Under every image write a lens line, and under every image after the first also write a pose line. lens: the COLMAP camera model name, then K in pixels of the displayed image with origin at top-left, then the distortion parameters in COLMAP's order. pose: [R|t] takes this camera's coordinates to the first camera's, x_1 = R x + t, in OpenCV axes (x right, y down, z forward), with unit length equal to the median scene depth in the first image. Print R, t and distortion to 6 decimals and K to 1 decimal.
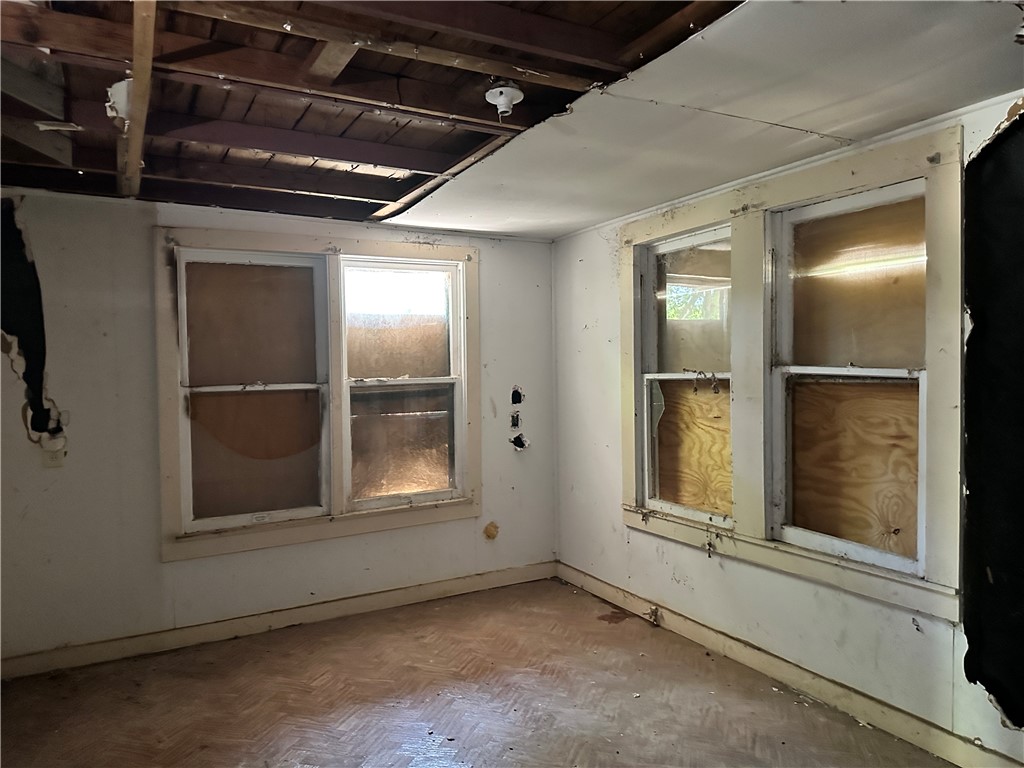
lens RADIAL K [[710.7, 0, 512.0], [0, 710.7, 384.0], [0, 0, 1]] dist [0.111296, -0.146867]
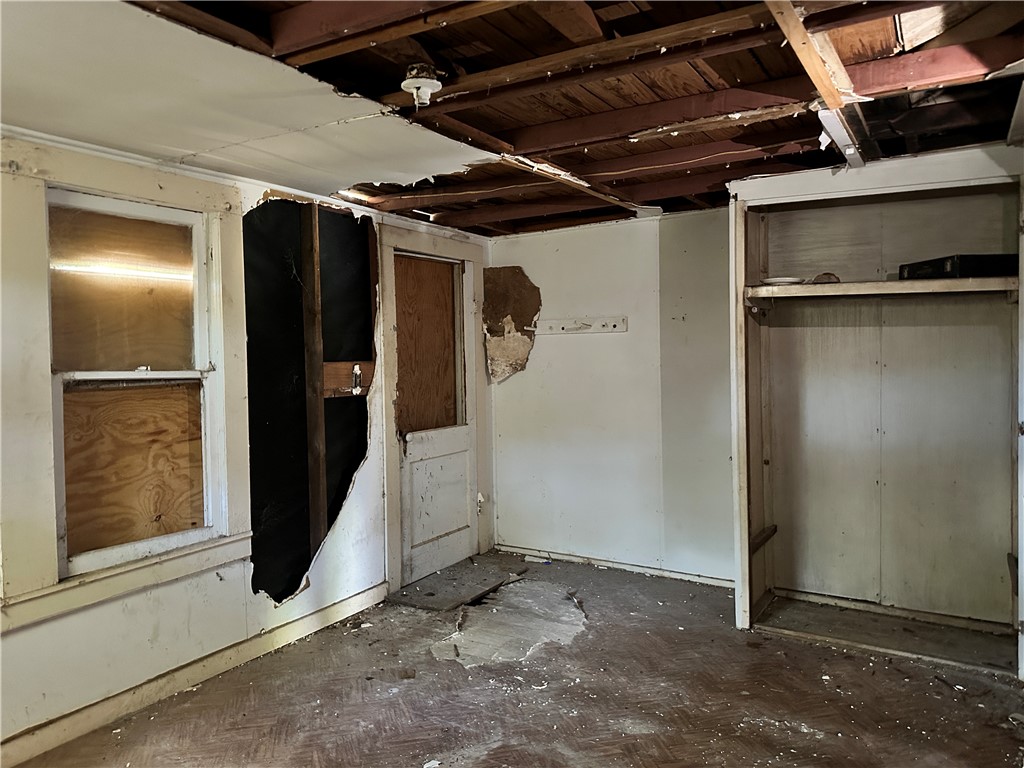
lens RADIAL K [[710.7, 0, 512.0], [0, 710.7, 384.0], [0, 0, 1]] dist [0.111296, -0.146867]
pose [[-0.495823, -0.028768, 0.867947, -0.541158], [0.037739, 0.997793, 0.054631, -0.032125], [-0.867603, 0.059843, -0.493643, 0.830912]]
